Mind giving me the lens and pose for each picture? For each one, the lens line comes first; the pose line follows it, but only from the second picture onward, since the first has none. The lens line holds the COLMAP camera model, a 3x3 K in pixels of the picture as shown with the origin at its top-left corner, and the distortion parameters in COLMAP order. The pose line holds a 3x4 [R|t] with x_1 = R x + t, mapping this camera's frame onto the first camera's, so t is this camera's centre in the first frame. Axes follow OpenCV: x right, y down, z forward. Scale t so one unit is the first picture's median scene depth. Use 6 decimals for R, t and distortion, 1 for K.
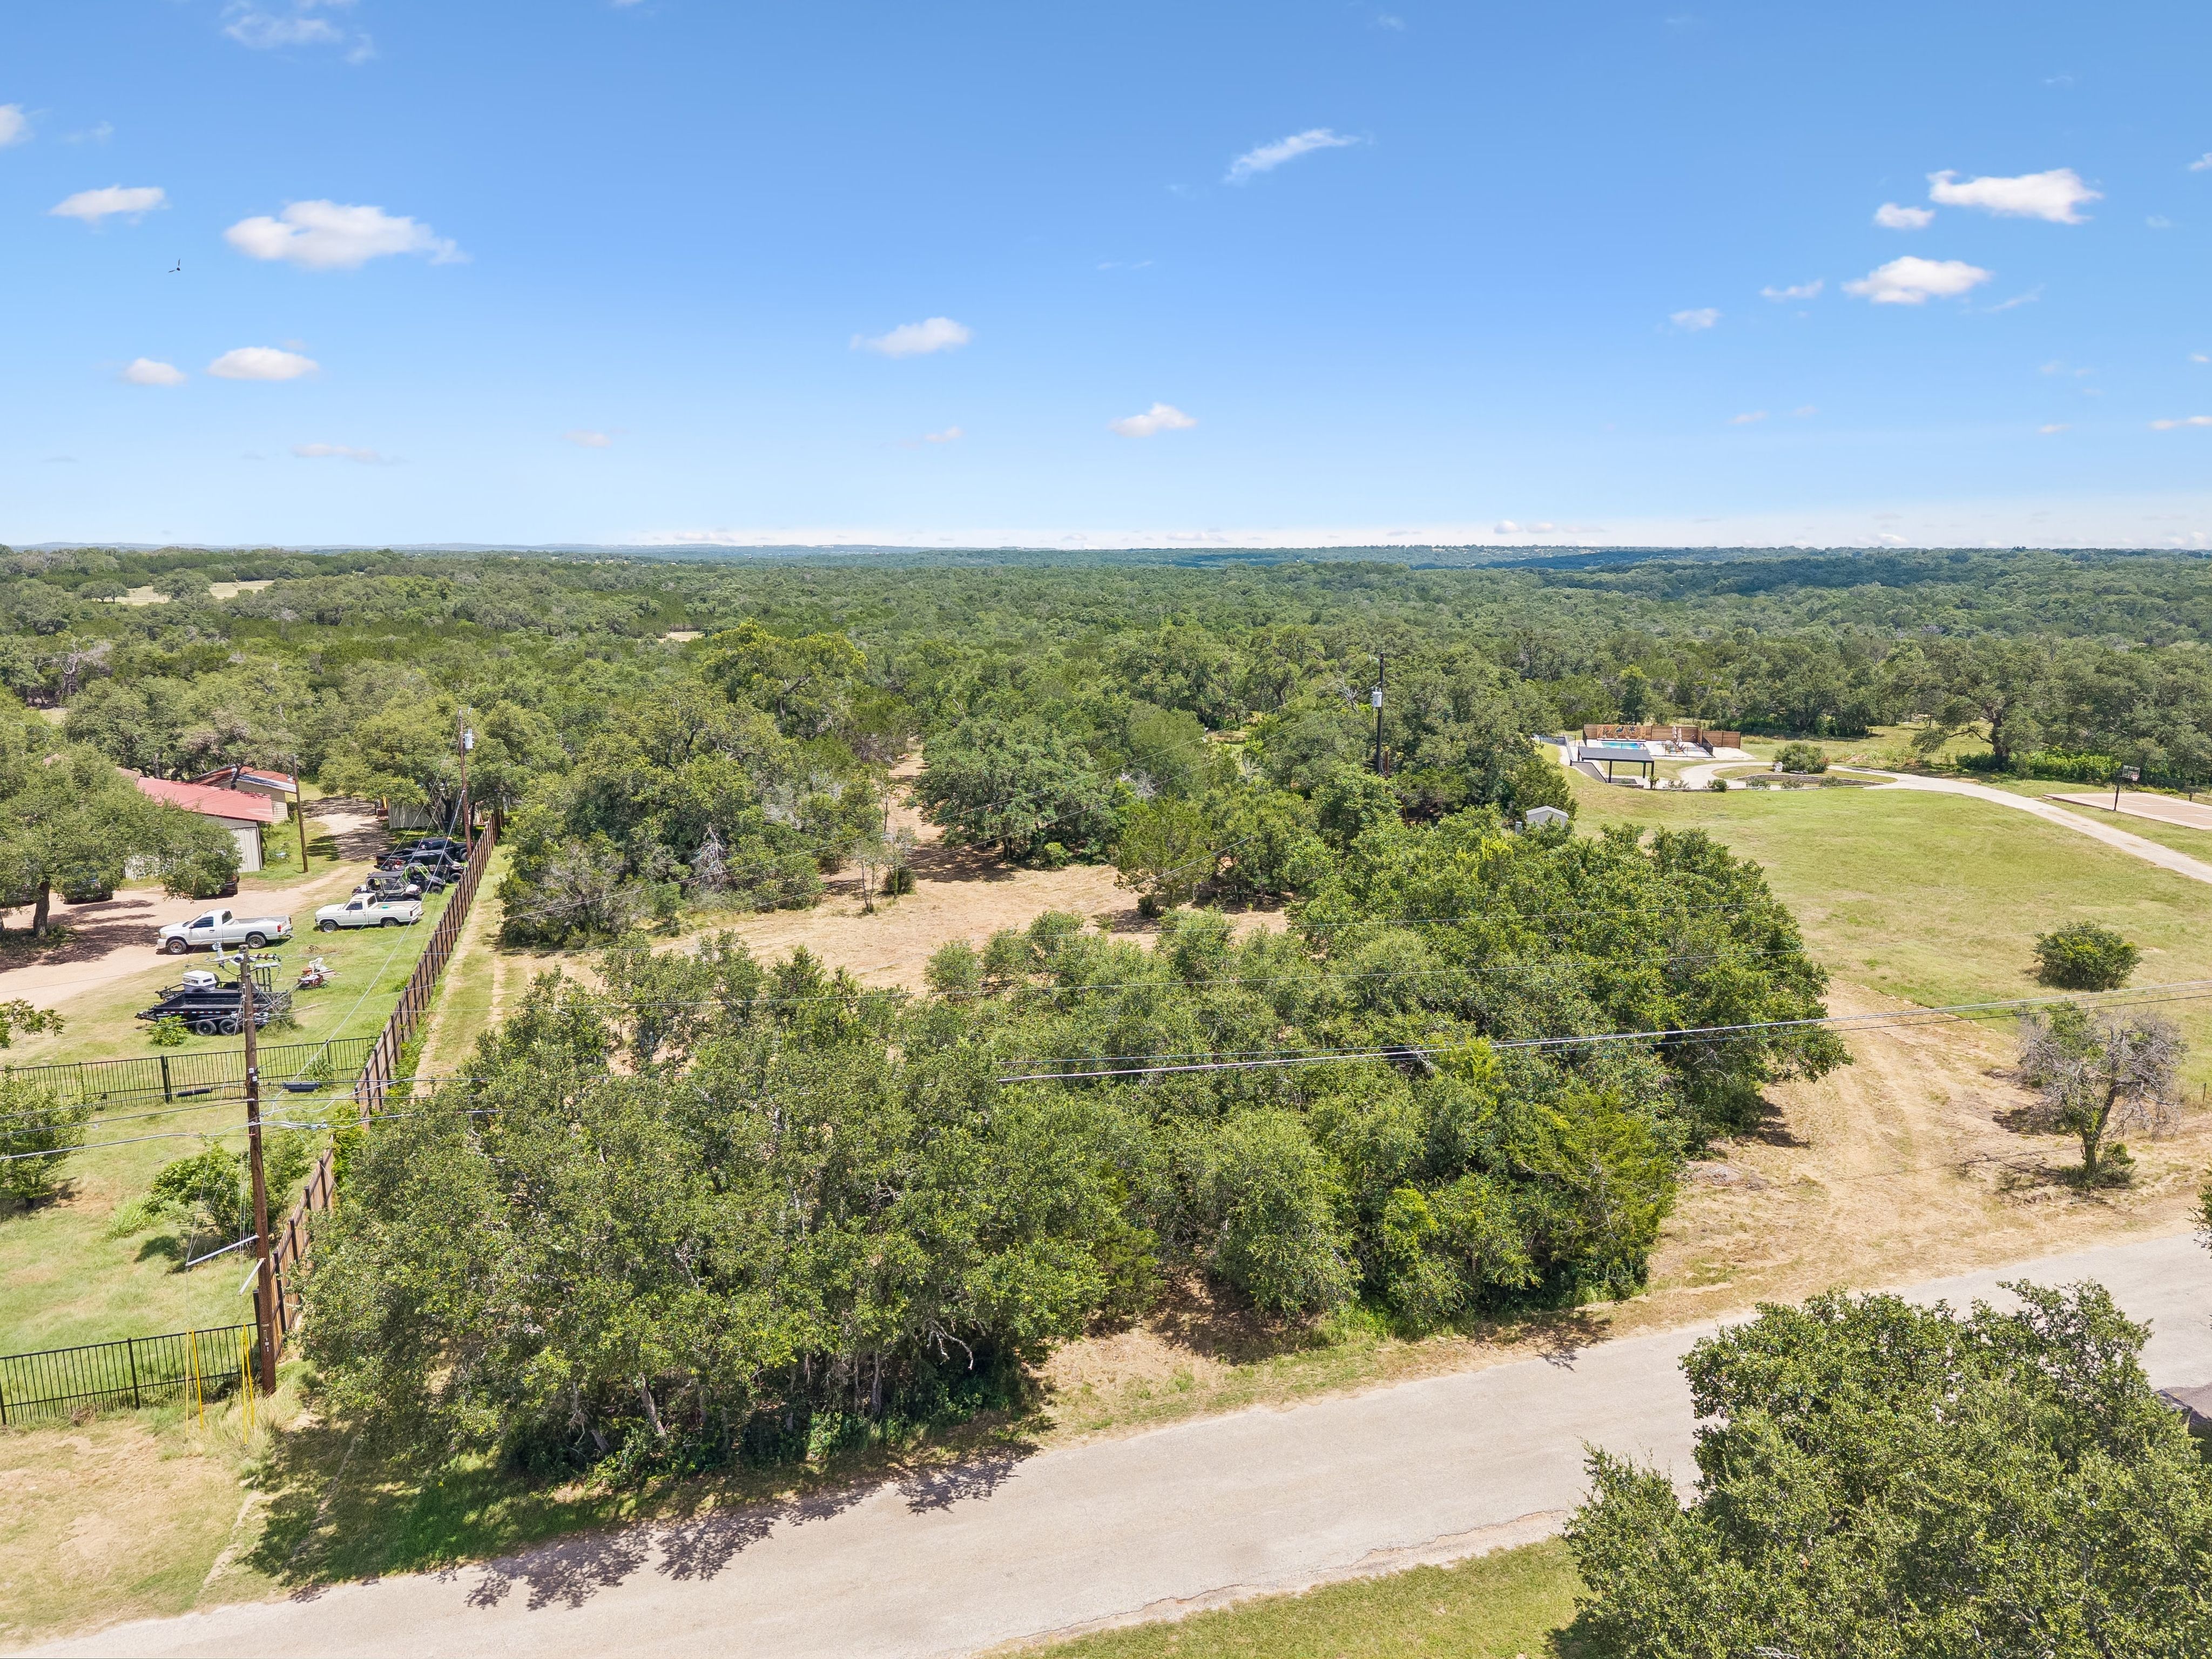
lens RADIAL K [[1475.9, 0, 1104.7], [0, 1475.9, 836.8], [0, 0, 1]] dist [0.017907, -0.014625]
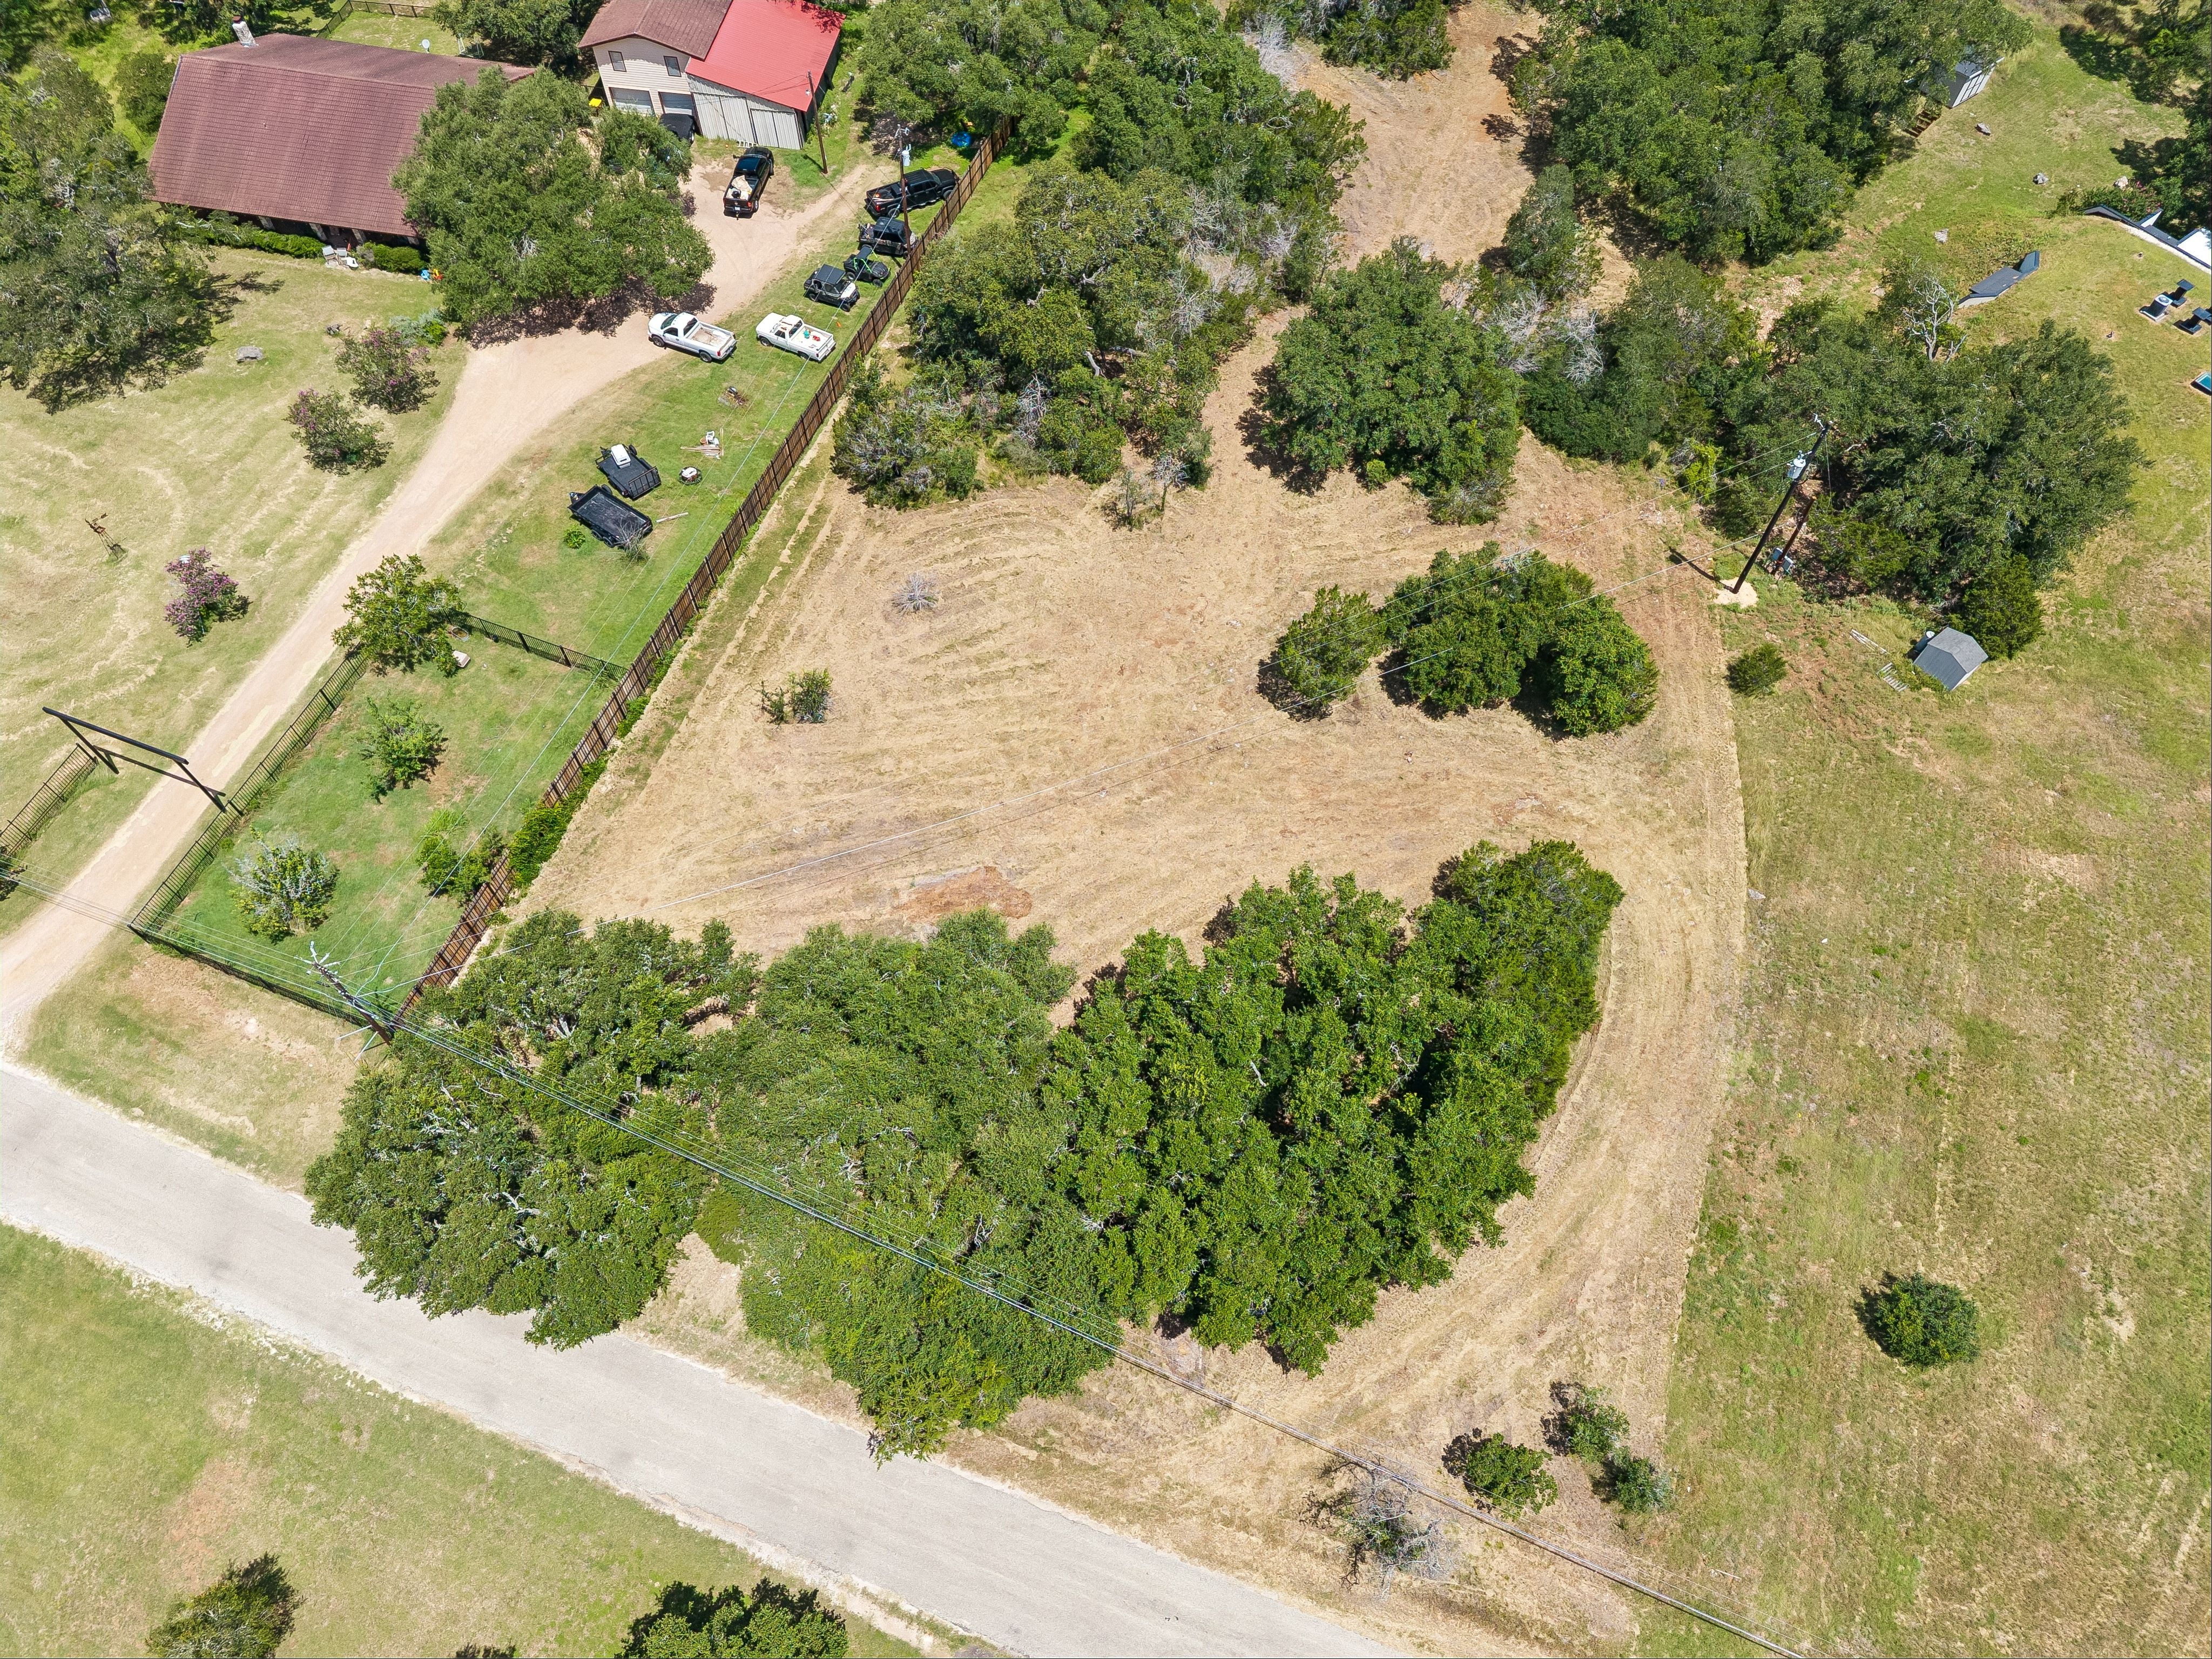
lens RADIAL K [[1475.9, 0, 1104.7], [0, 1475.9, 836.8], [0, 0, 1]] dist [0.017907, -0.014625]
pose [[0.788276, 0.530795, -0.311251, 0.341891], [-0.125860, 0.634228, 0.762833, -0.746593], [0.602312, -0.562149, 0.566753, 0.280177]]
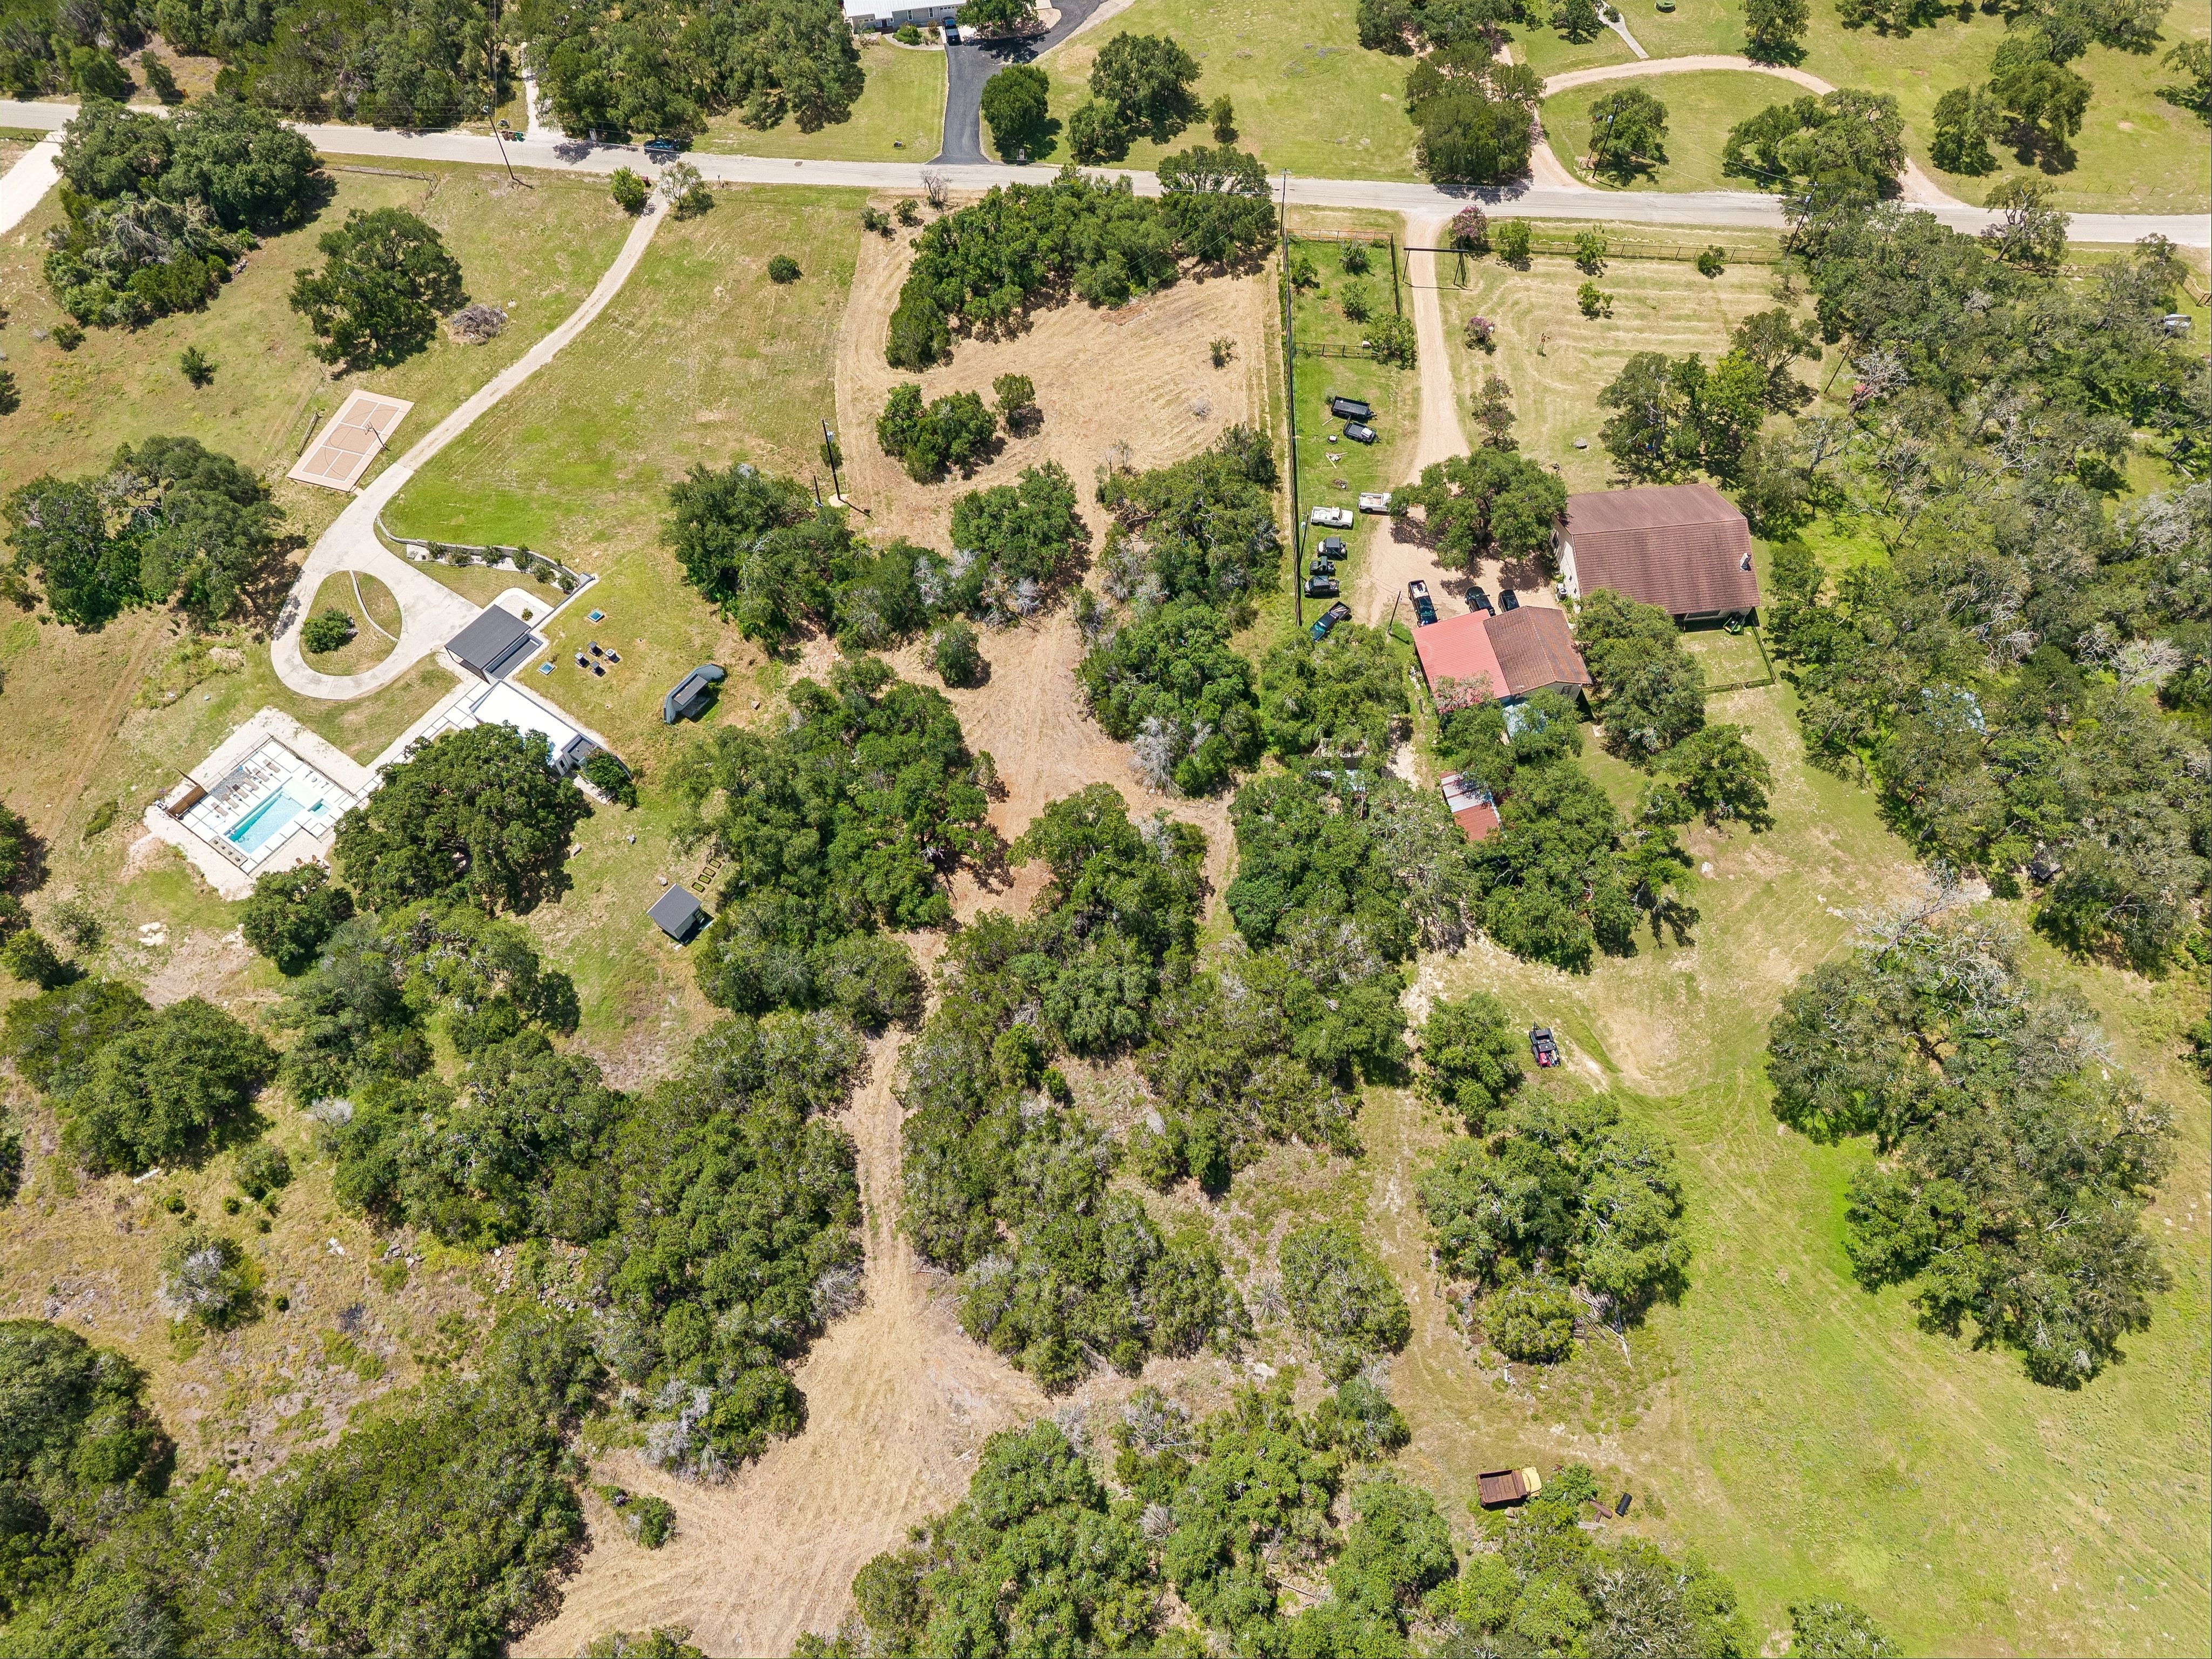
lens RADIAL K [[1539.2, 0, 1116.4], [0, 1539.2, 819.1], [0, 0, 1]] dist [0.021100, -0.019442]
pose [[-0.939785, -0.293128, 0.175729, -0.857998], [0.056887, 0.372841, 0.926150, -2.302741], [-0.337000, 0.880378, -0.333715, 2.689489]]
